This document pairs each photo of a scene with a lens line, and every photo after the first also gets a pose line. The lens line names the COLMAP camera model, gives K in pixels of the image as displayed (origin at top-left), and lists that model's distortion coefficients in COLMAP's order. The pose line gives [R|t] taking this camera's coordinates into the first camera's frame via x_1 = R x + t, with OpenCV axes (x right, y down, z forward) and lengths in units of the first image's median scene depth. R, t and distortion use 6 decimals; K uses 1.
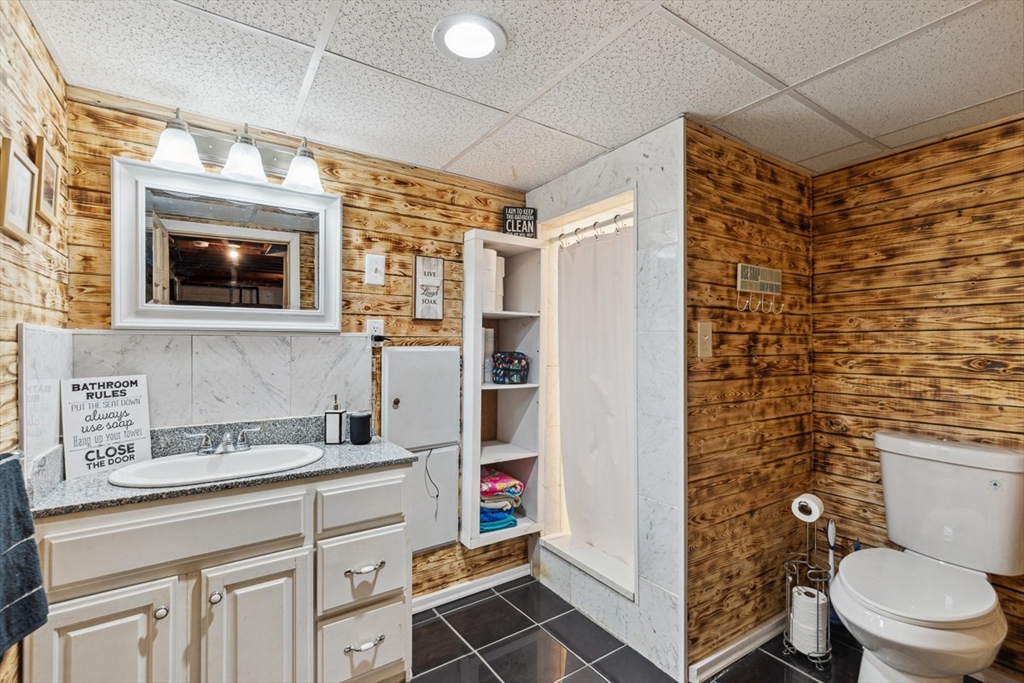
lens RADIAL K [[463.5, 0, 510.0], [0, 463.5, 343.5], [0, 0, 1]] dist [0.012056, -0.003170]
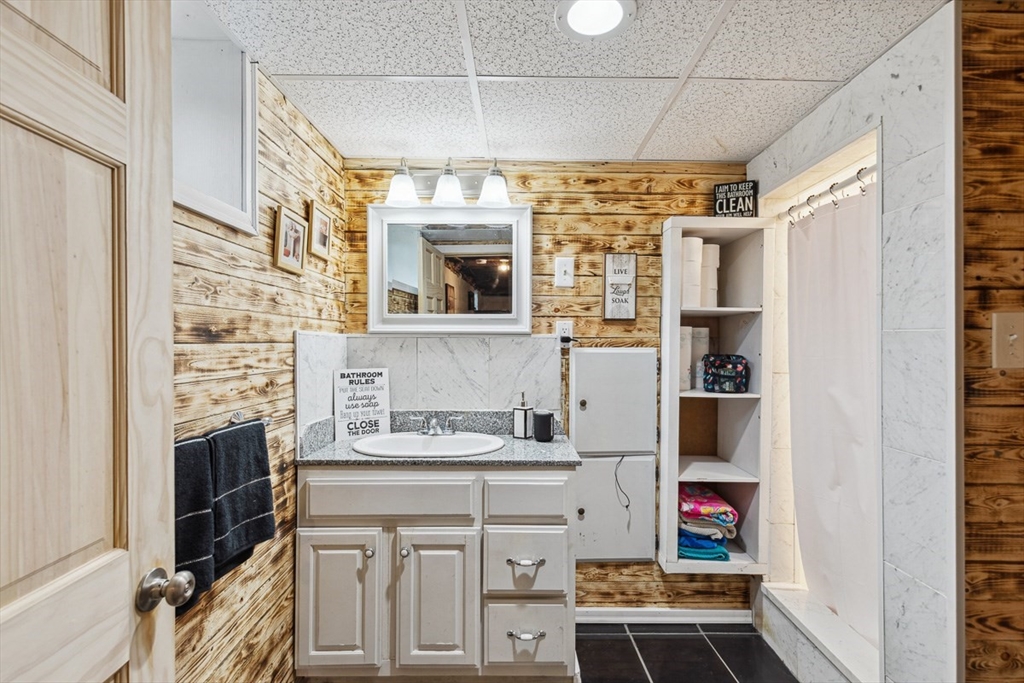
lens RADIAL K [[463.5, 0, 511.8], [0, 463.5, 344.1], [0, 0, 1]] dist [0.012056, -0.003170]
pose [[0.834541, 0.002828, -0.550939, 0.205734], [-0.002029, 0.999996, 0.002059, -0.003212], [0.550943, -0.000600, 0.834543, 0.103487]]
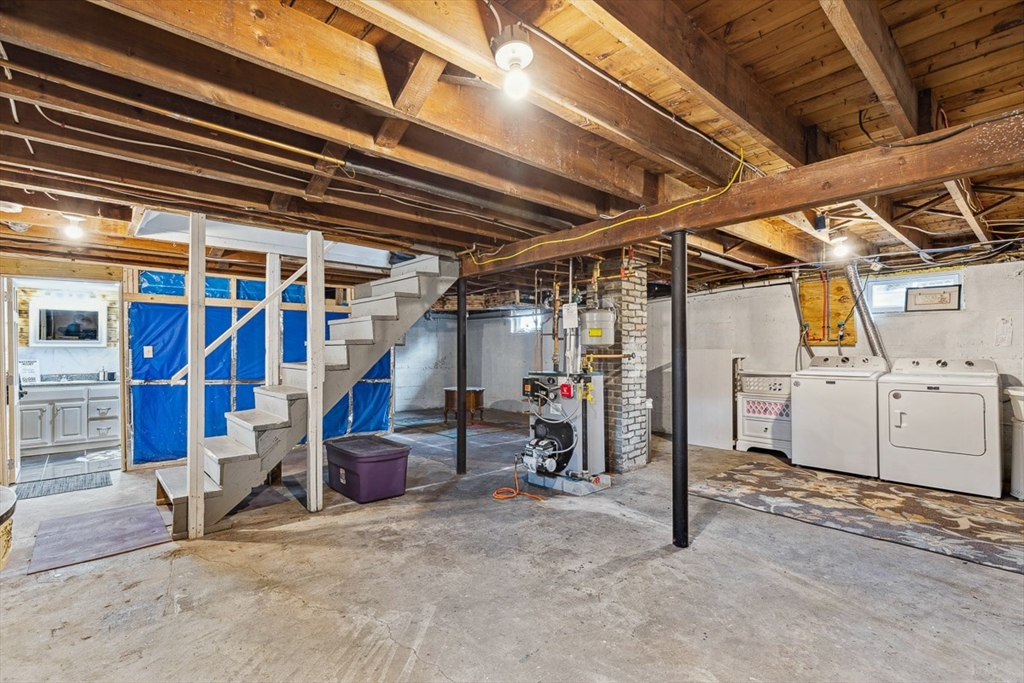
lens RADIAL K [[463.5, 0, 509.3], [0, 463.5, 345.2], [0, 0, 1]] dist [0.012056, -0.003170]
pose [[0.988379, -0.000496, 0.152010, 2.165530], [0.001525, 0.999977, -0.006655, -0.014438], [-0.152003, 0.006809, 0.988357, -2.988885]]
